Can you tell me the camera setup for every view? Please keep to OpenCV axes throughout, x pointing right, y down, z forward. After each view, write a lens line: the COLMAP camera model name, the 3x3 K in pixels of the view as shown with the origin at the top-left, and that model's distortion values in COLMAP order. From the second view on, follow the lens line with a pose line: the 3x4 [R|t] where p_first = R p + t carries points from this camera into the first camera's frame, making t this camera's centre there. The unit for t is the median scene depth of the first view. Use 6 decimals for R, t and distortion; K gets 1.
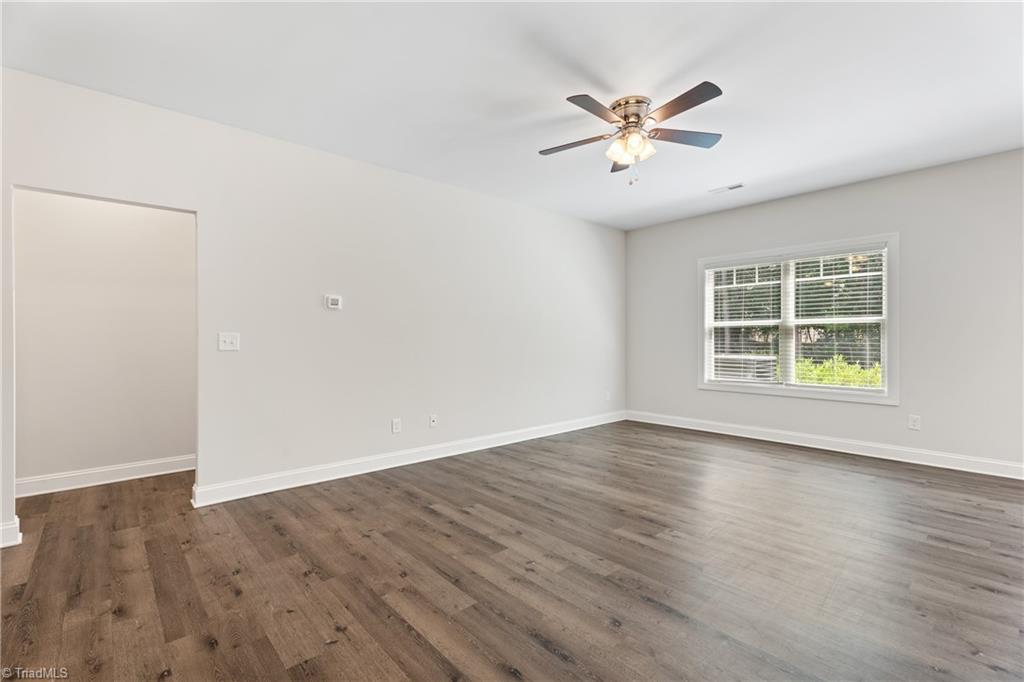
lens RADIAL K [[461.1, 0, 514.5], [0, 461.1, 340.4], [0, 0, 1]] dist [0.004186, -0.003574]
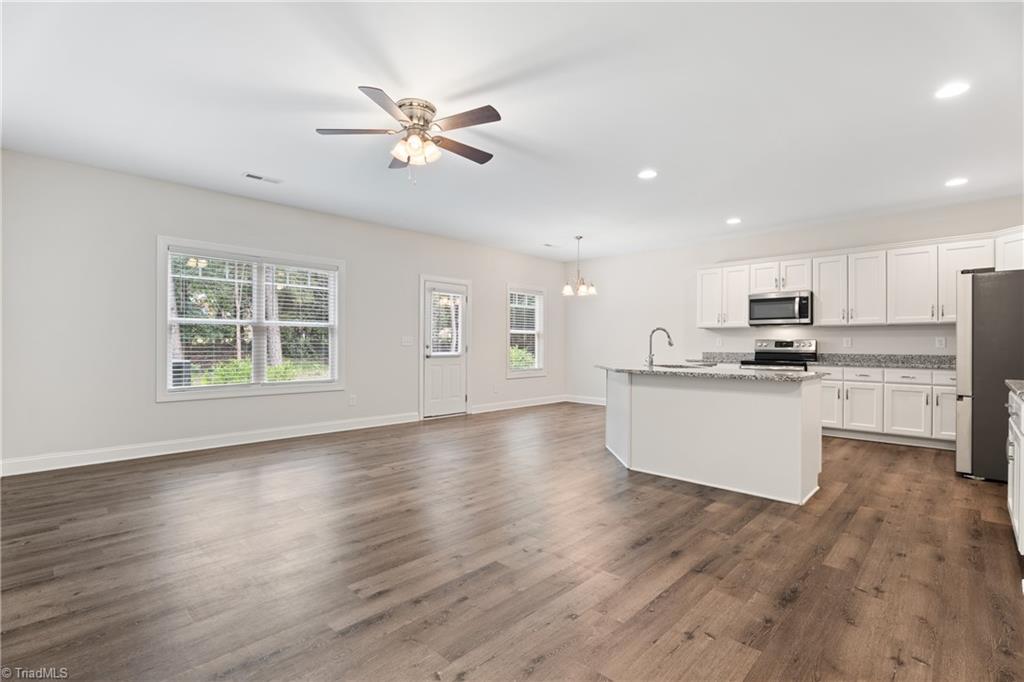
lens RADIAL K [[461.1, 0, 510.6], [0, 461.1, 343.7], [0, 0, 1]] dist [0.004186, -0.003574]
pose [[-0.061091, 0.001304, 0.998131, -0.888096], [-0.004735, 0.999988, -0.001596, 0.011523], [-0.998121, -0.004824, -0.061084, 0.965995]]
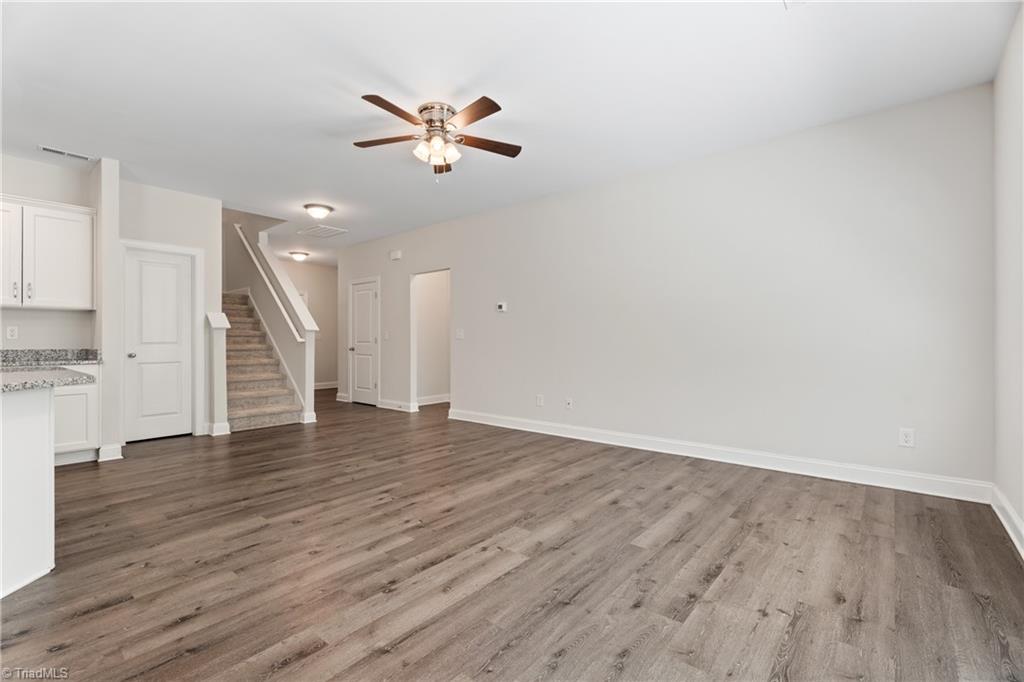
lens RADIAL K [[461.1, 0, 500.9], [0, 461.1, 341.3], [0, 0, 1]] dist [0.004186, -0.003574]
pose [[0.122056, 0.001575, -0.992522, 1.514577], [0.003133, 0.999993, 0.001972, 0.031650], [0.992518, -0.003350, 0.122050, 1.151586]]
